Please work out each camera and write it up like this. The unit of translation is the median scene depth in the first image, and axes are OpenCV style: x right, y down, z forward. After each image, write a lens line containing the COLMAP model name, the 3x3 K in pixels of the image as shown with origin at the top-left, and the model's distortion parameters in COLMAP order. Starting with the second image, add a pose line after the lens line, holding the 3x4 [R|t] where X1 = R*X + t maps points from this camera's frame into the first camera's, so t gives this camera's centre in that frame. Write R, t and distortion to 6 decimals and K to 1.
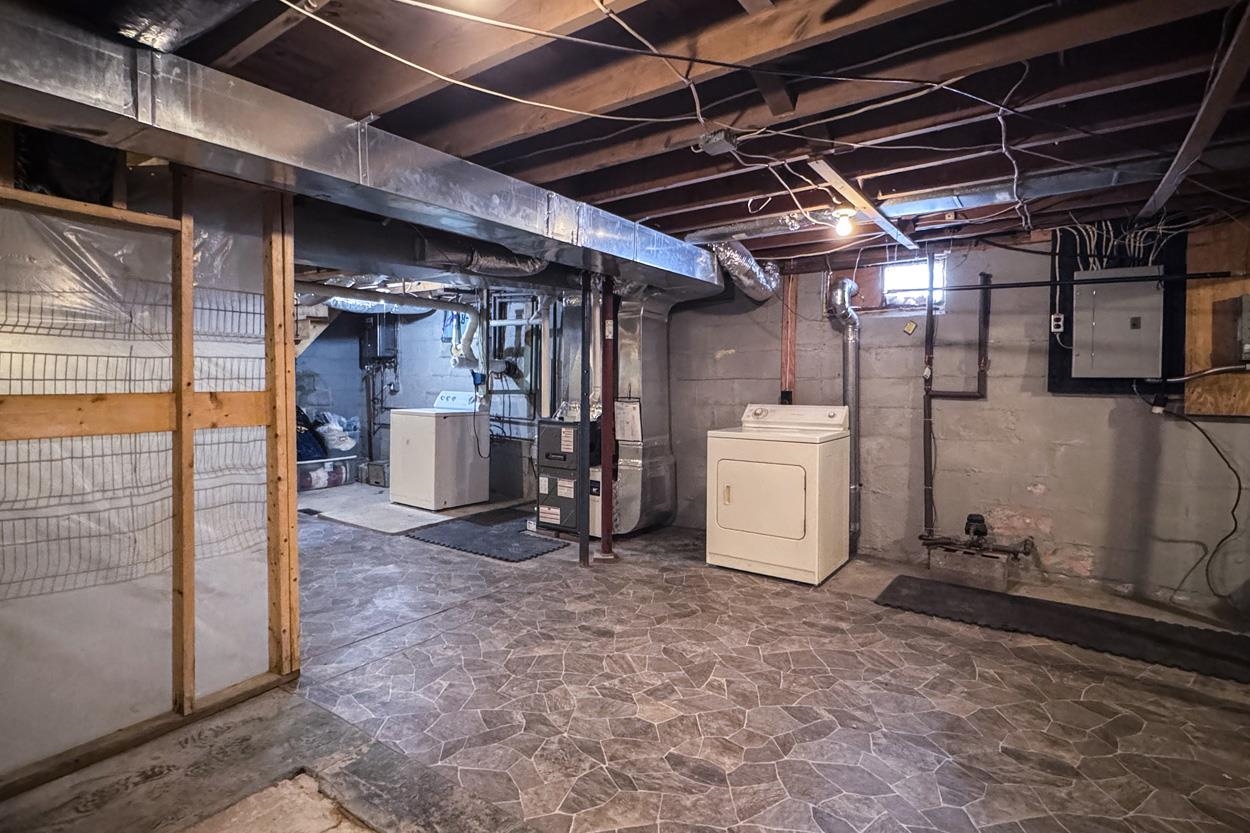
lens RADIAL K [[628.6, 0, 633.1], [0, 628.6, 386.8], [0, 0, 1]] dist [0.000475, -0.000375]
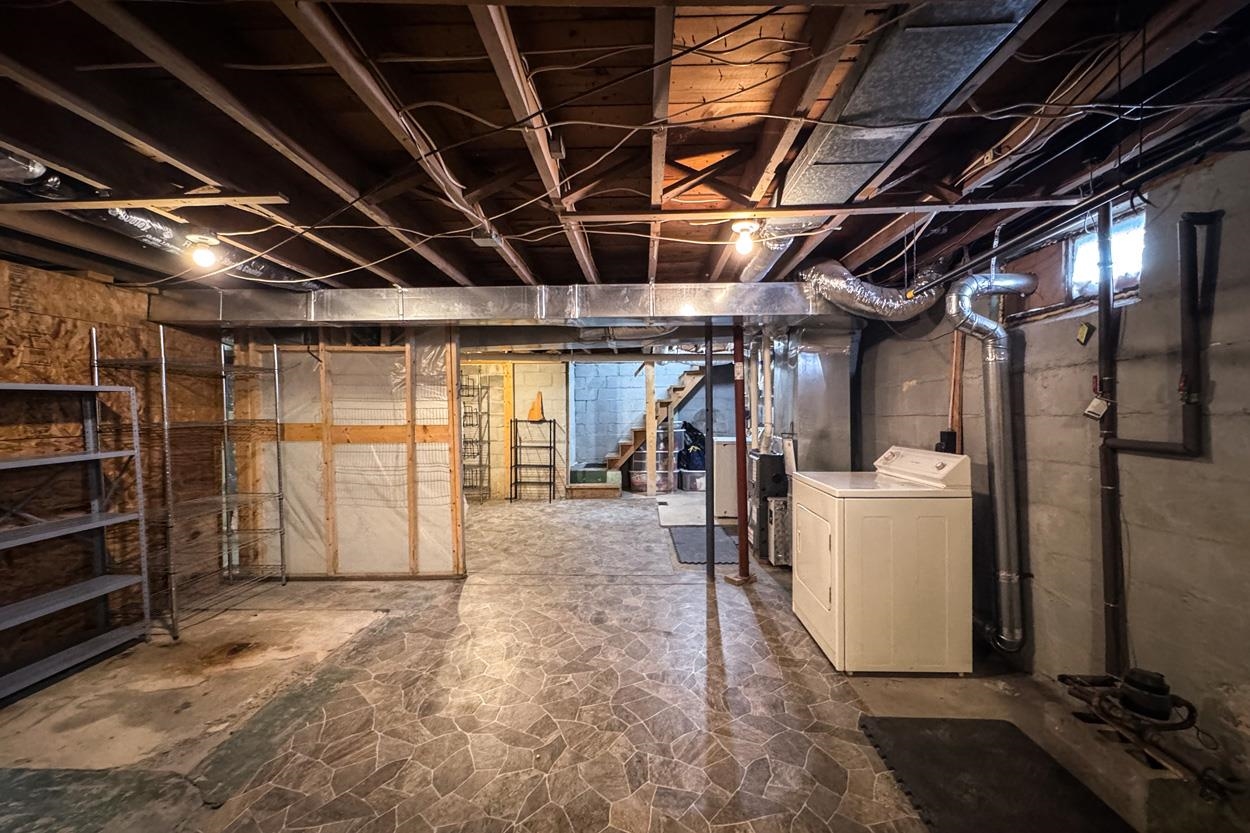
lens RADIAL K [[515.7, 0, 625.0], [0, 515.7, 416.5], [0, 0, 1]] dist [-0.001607, -0.000115]
pose [[0.534898, 0.002969, -0.844912, 0.641845], [-0.002078, 0.999995, 0.002199, -0.014373], [0.844914, 0.000579, 0.534901, 0.370900]]
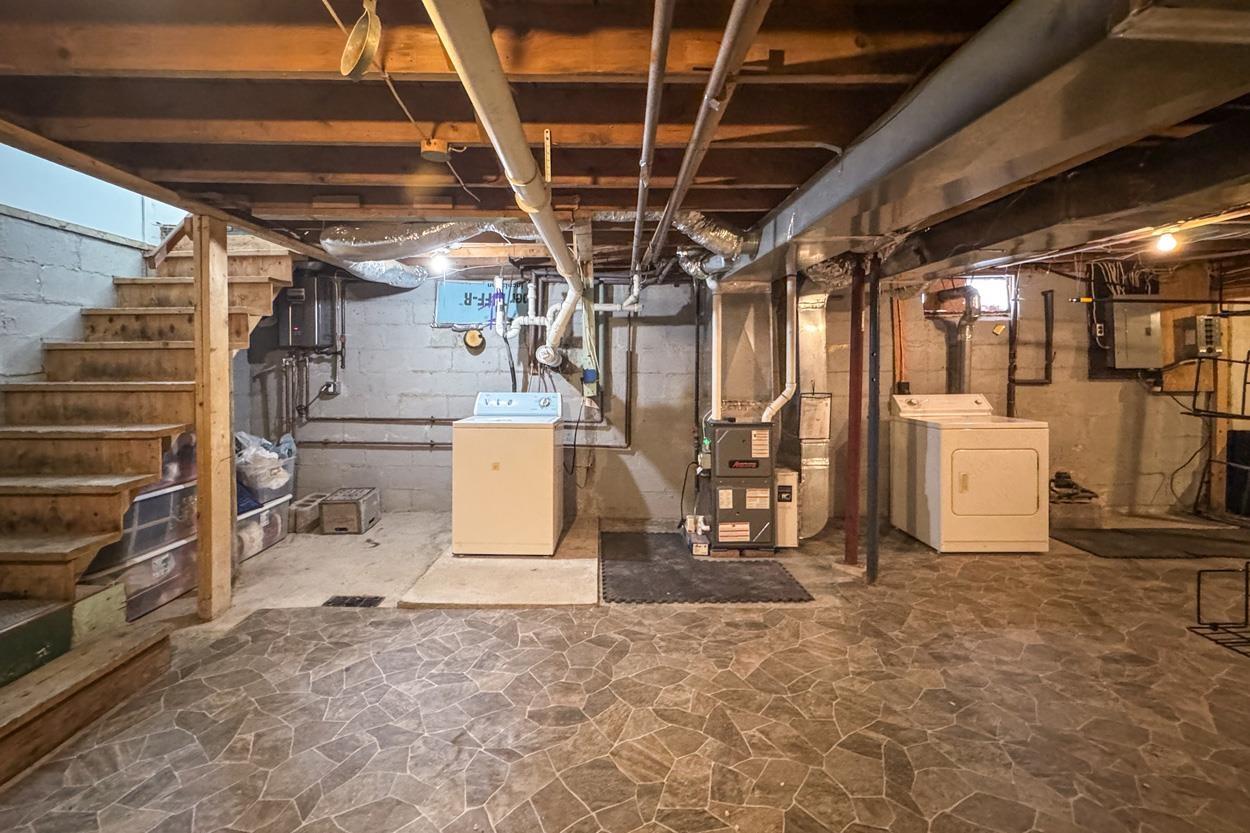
lens RADIAL K [[516.1, 0, 612.0], [0, 516.1, 371.1], [0, 0, 1]] dist [-0.002283, -0.000047]
pose [[0.820407, -0.012319, 0.571647, -0.809400], [0.016988, 0.999852, -0.002835, -0.021857], [-0.571527, 0.012037, 0.820495, 0.618261]]
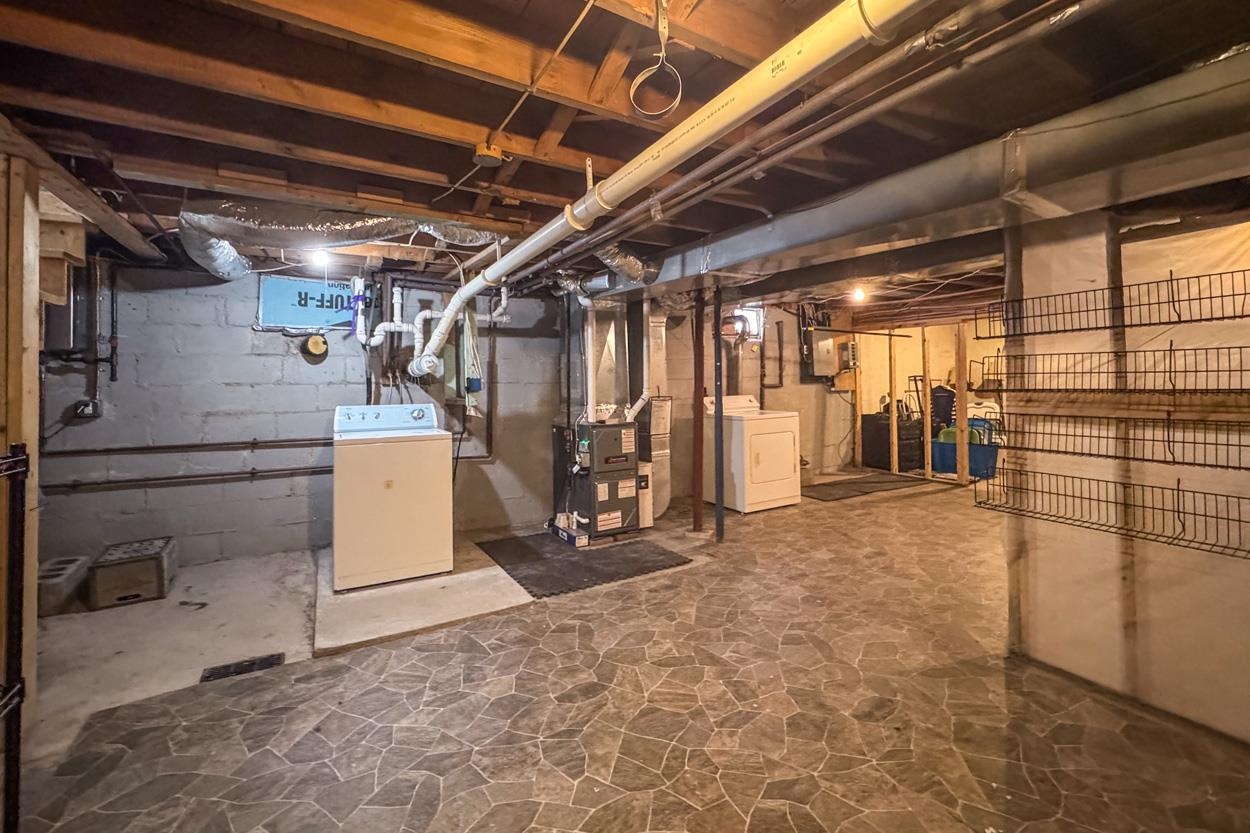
lens RADIAL K [[512.0, 0, 614.2], [0, 512.0, 371.1], [0, 0, 1]] dist [-0.002844, -0.000165]
pose [[0.427426, 0.004405, 0.904039, -1.024604], [0.032447, 0.999269, -0.020210, -0.014948], [-0.903468, 0.037972, 0.426971, 0.777416]]
